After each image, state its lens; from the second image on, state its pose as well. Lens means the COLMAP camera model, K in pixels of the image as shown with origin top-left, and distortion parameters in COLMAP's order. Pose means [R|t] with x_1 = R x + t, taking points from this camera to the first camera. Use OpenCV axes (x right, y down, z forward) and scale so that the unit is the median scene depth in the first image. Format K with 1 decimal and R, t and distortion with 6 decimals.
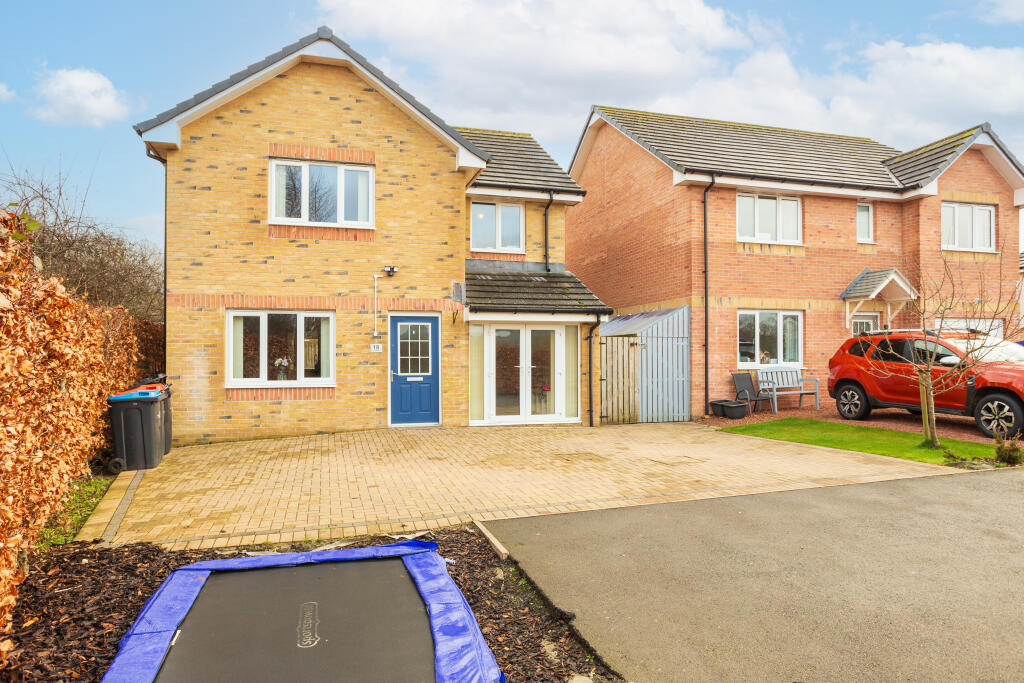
lens RADIAL K [[621.3, 0, 514.4], [0, 621.3, 356.6], [0, 0, 1]] dist [-0.042131, 0.057529]
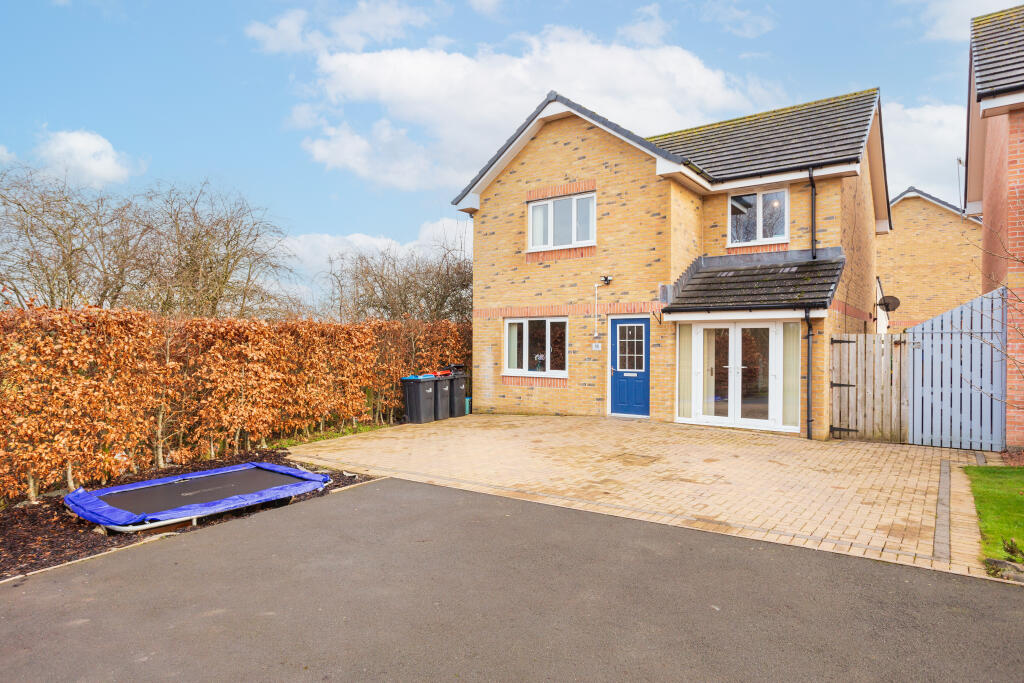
lens RADIAL K [[599.1, 0, 512.0], [0, 599.1, 341.5], [0, 0, 1]] dist [-0.002777, 0.000513]
pose [[0.615606, 0.000694, -0.788054, 0.554370], [-0.004273, 0.999988, -0.002457, -0.019796], [0.788042, 0.004880, 0.615602, 0.172635]]
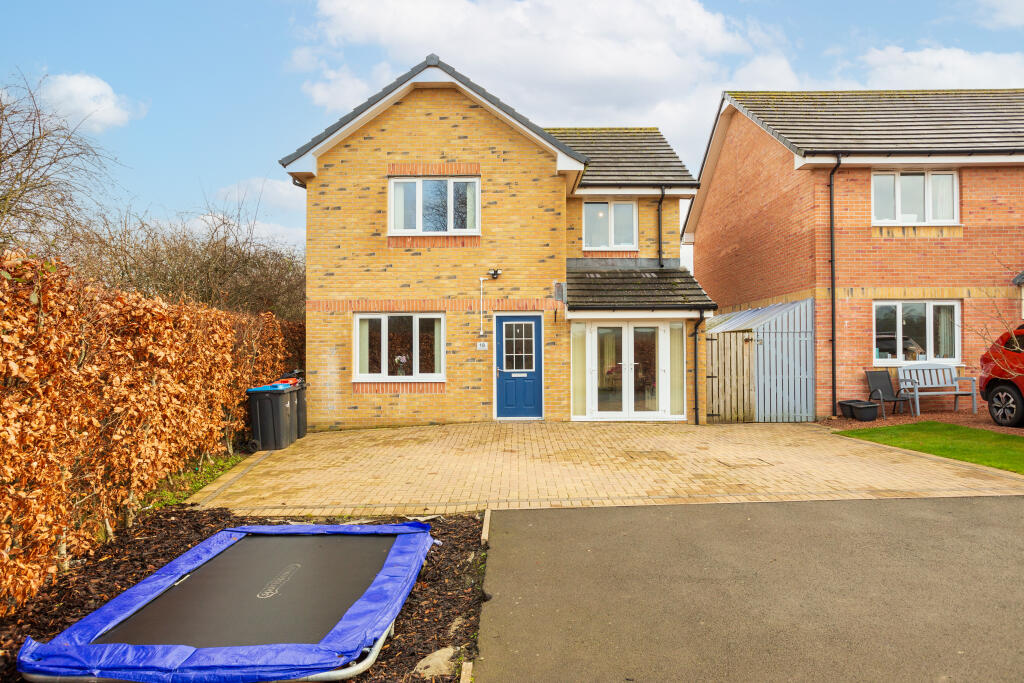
lens RADIAL K [[619.1, 0, 526.1], [0, 619.1, 347.9], [0, 0, 1]] dist [-0.037523, 0.055053]
pose [[0.962583, -0.004771, -0.270946, 0.136375], [0.003541, 0.999981, -0.005027, -0.004770], [0.270965, 0.003880, 0.962581, -0.009566]]
